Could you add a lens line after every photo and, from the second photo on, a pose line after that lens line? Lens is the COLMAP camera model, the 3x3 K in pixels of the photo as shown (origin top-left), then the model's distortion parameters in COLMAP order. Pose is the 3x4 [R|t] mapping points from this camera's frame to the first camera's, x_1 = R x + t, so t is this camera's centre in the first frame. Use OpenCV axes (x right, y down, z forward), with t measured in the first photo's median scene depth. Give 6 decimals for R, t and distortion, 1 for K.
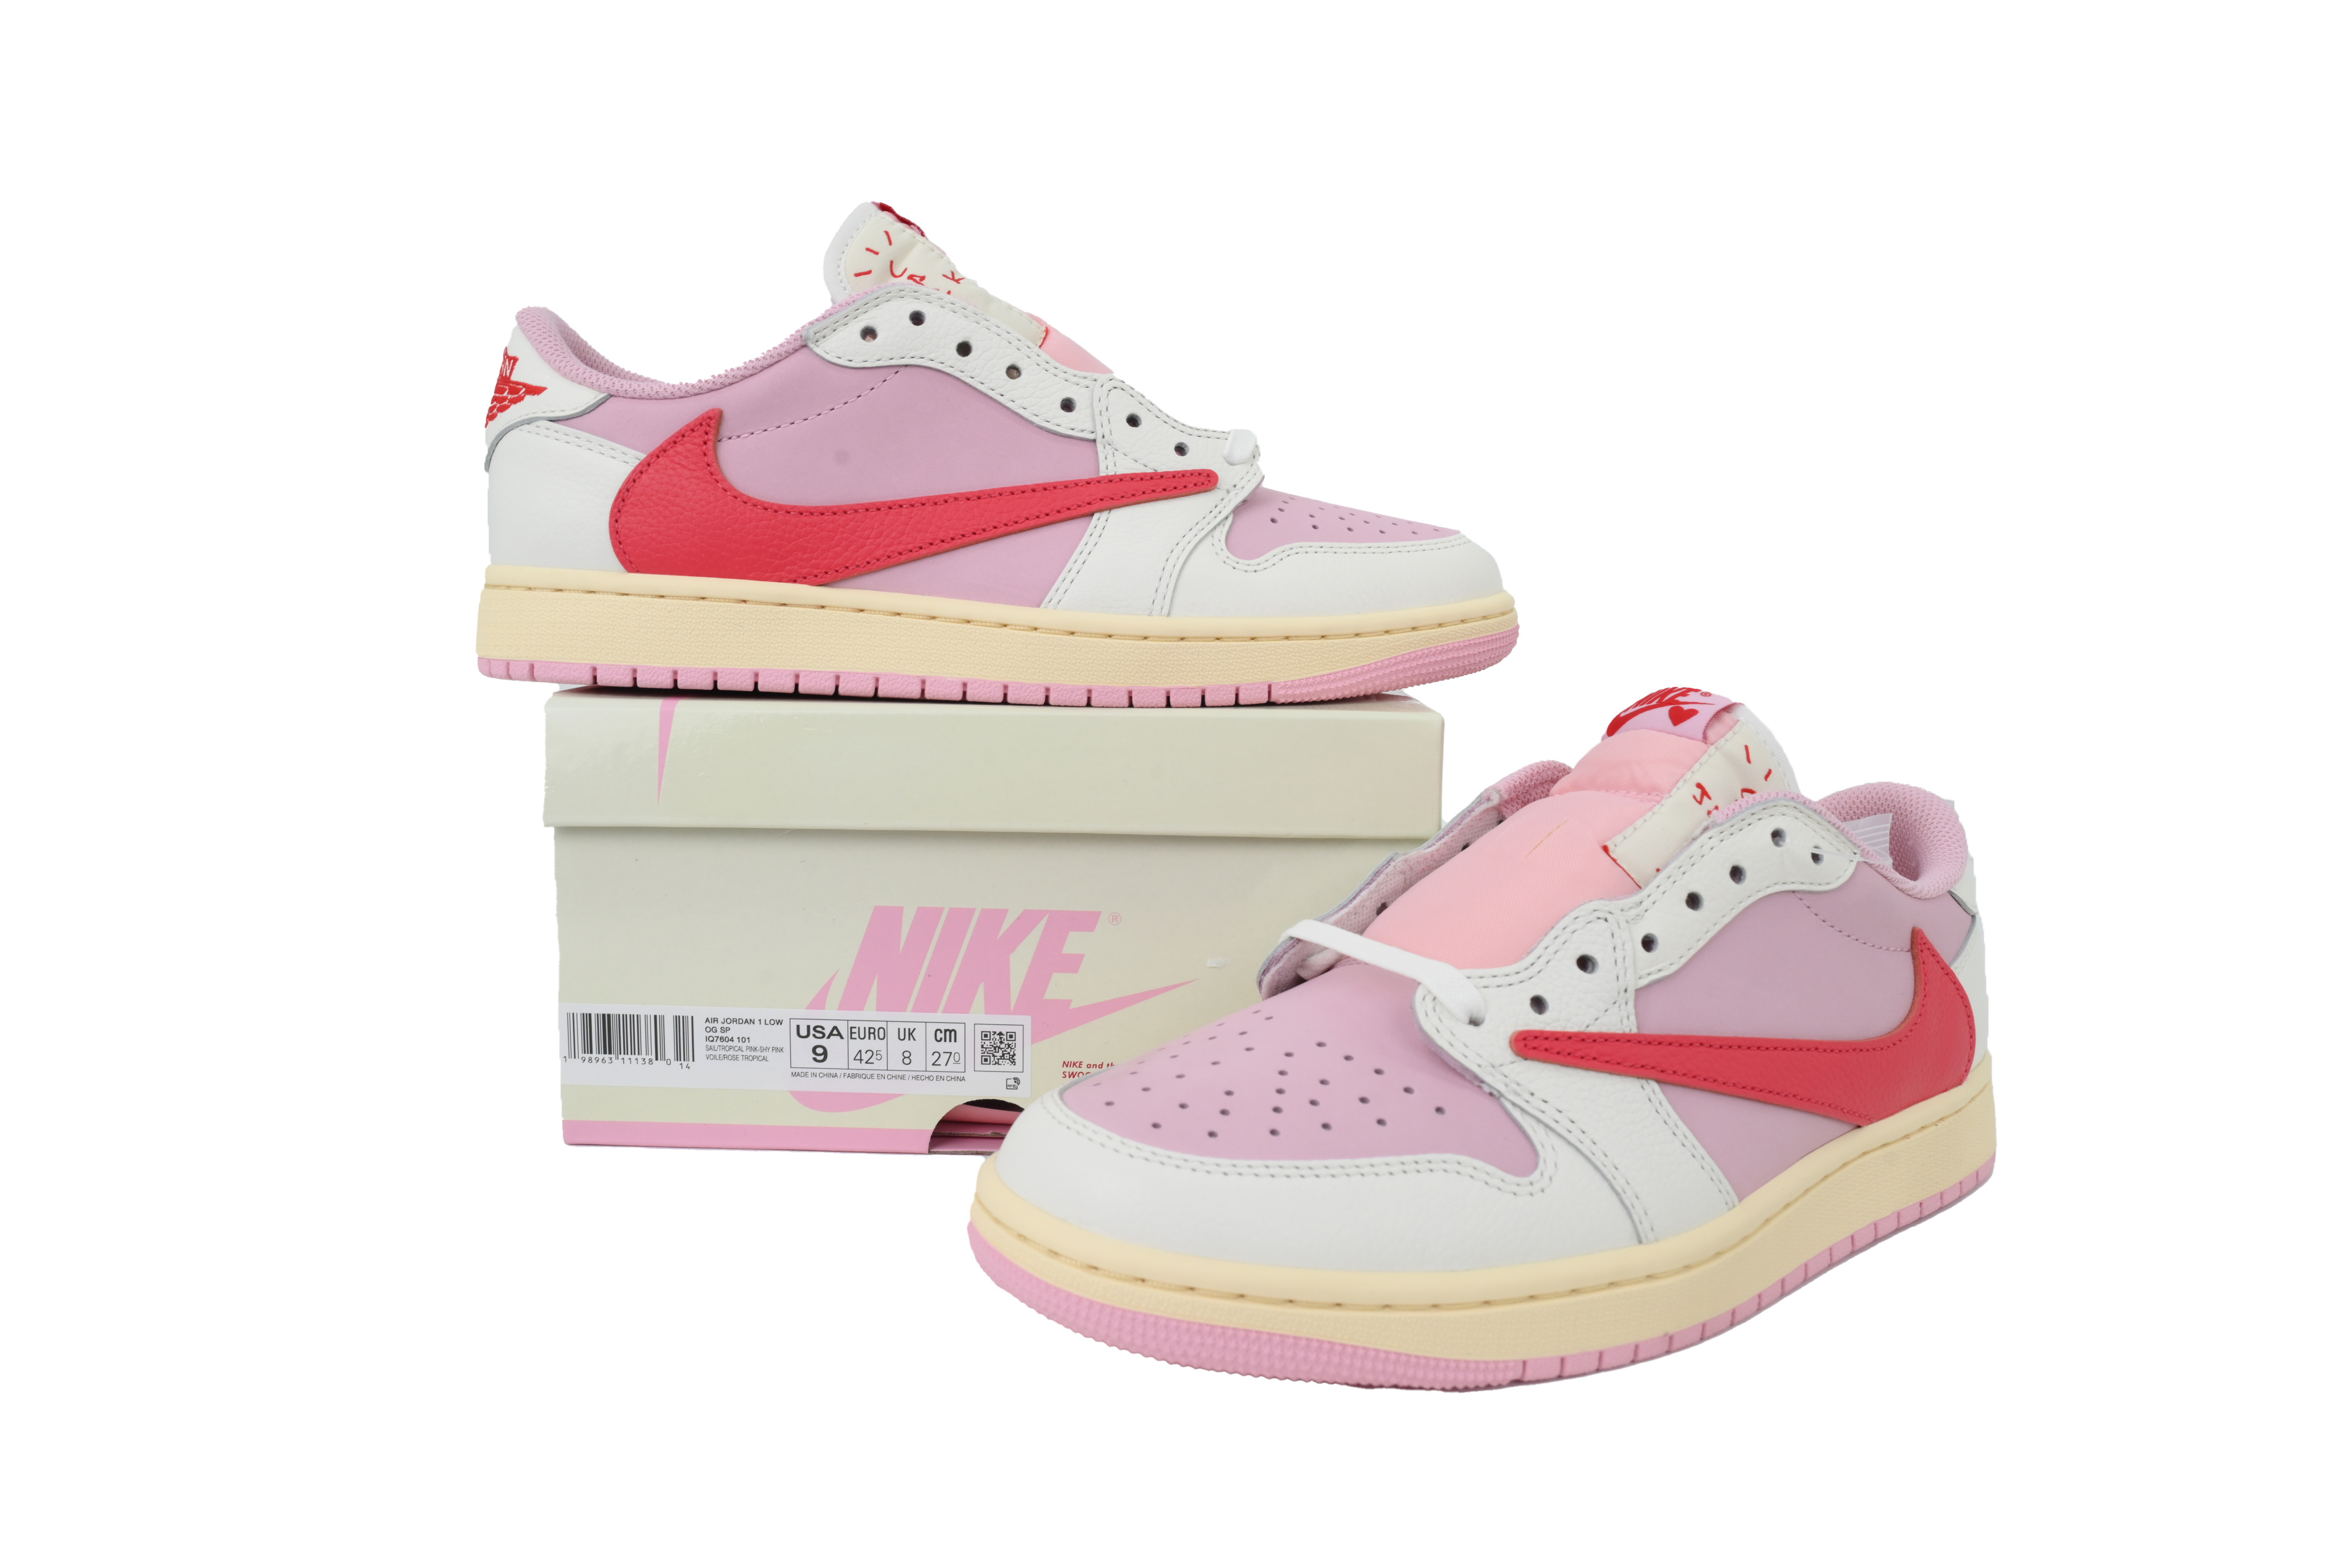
lens RADIAL K [[1385.4, 0, 1176.0], [0, 1385.4, 784.0], [0, 0, 1]] dist [-0.002013, -0.001024]
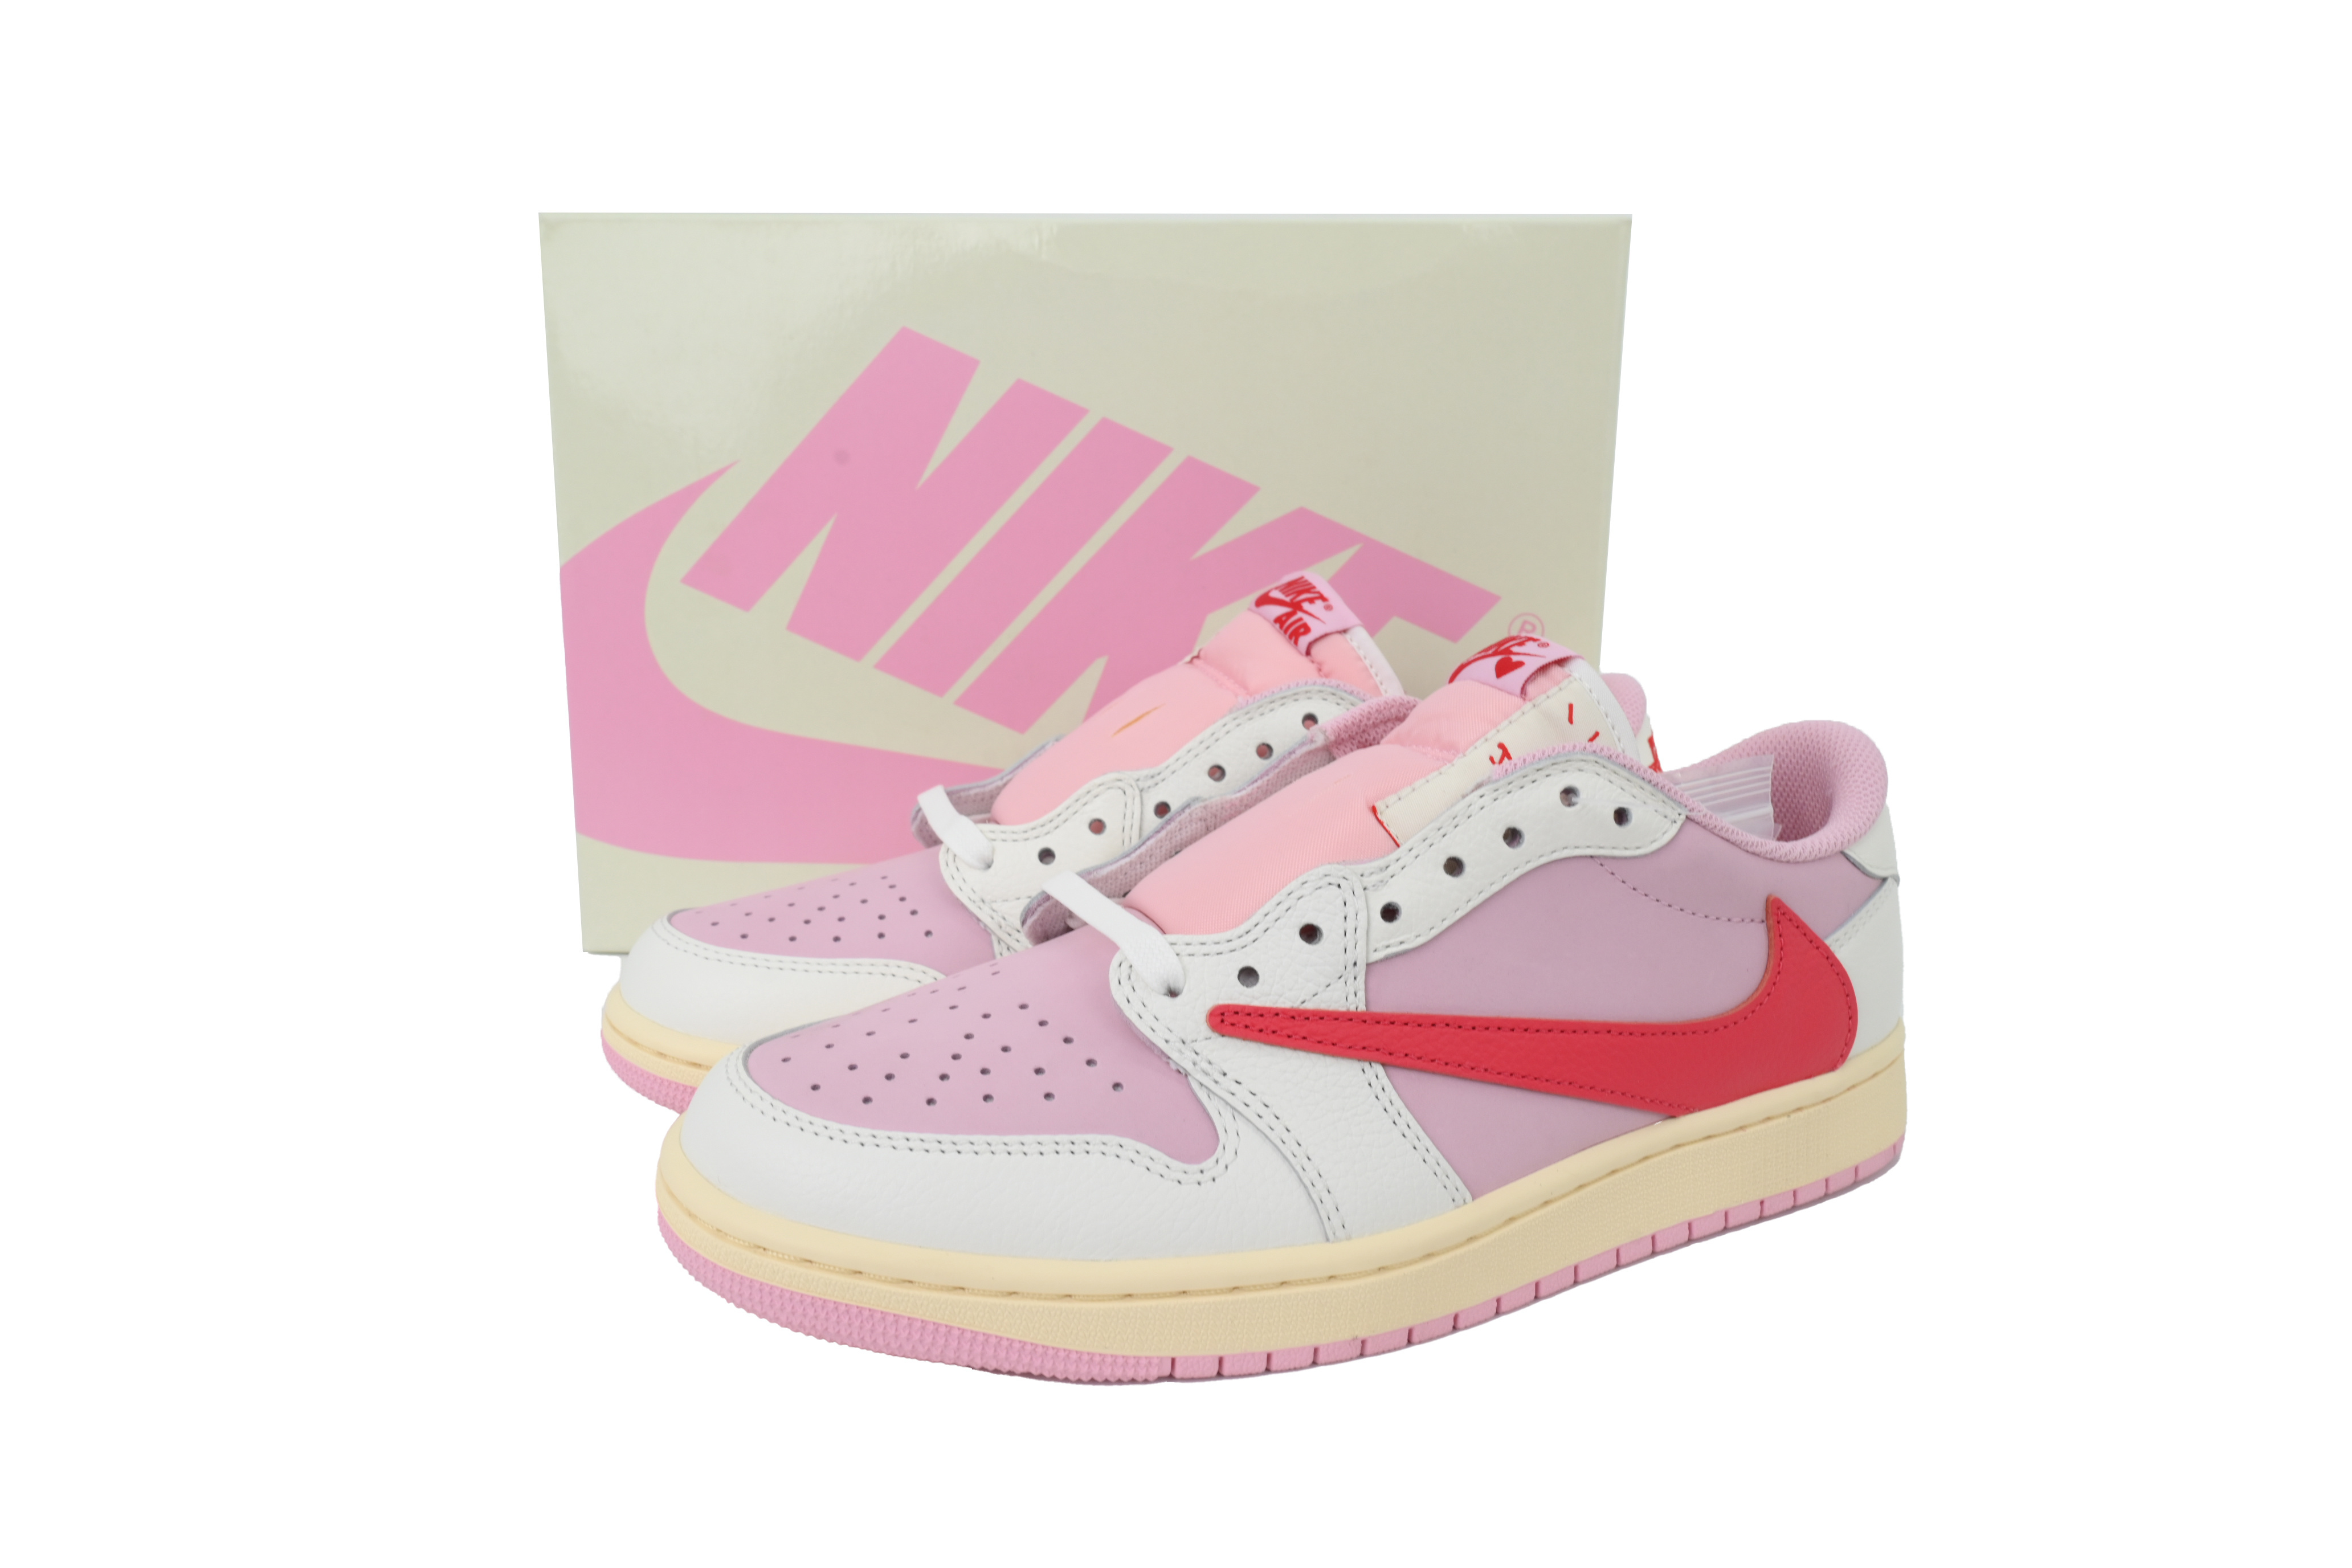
lens RADIAL K [[1385.4, 0, 1176.0], [0, 1385.4, 784.0], [0, 0, 1]] dist [-0.002013, -0.001024]
pose [[0.989147, 0.026172, -0.144583, 0.343100], [-0.013493, 0.996030, 0.087991, -0.047904], [0.146312, -0.085085, 0.985573, 0.098795]]
